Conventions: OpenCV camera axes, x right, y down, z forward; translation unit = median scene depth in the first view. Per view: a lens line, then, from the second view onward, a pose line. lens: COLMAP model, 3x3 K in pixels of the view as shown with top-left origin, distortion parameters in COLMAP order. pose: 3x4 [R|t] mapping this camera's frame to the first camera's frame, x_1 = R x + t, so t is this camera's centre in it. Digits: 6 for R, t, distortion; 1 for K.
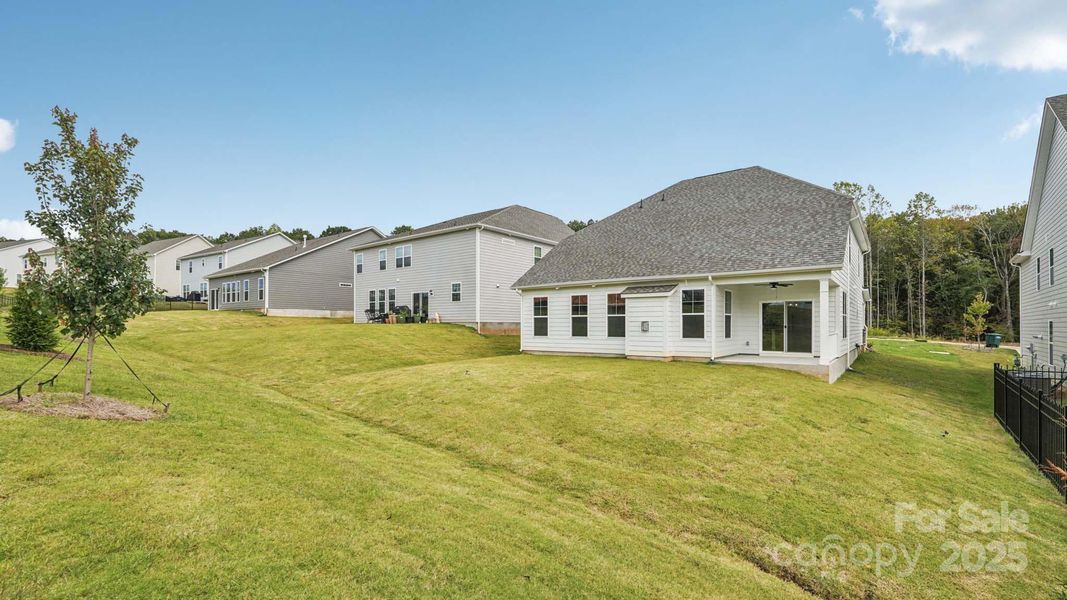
lens RADIAL K [[456.8, 0, 538.7], [0, 456.8, 319.5], [0, 0, 1]] dist [-0.000914, 0.000161]
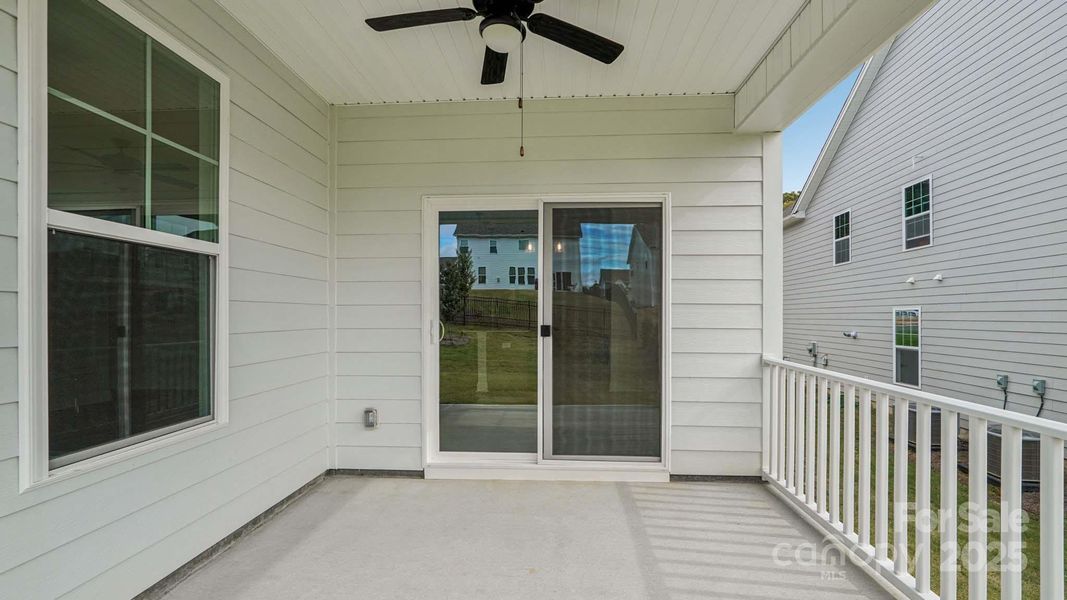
lens RADIAL K [[456.8, 0, 538.7], [0, 456.8, 319.5], [0, 0, 1]] dist [-0.000914, 0.000161]
pose [[0.822465, -0.005447, 0.568790, 0.409541], [-0.005598, 0.999828, 0.017670, 0.007376], [-0.568789, -0.017717, 0.822293, 0.806941]]
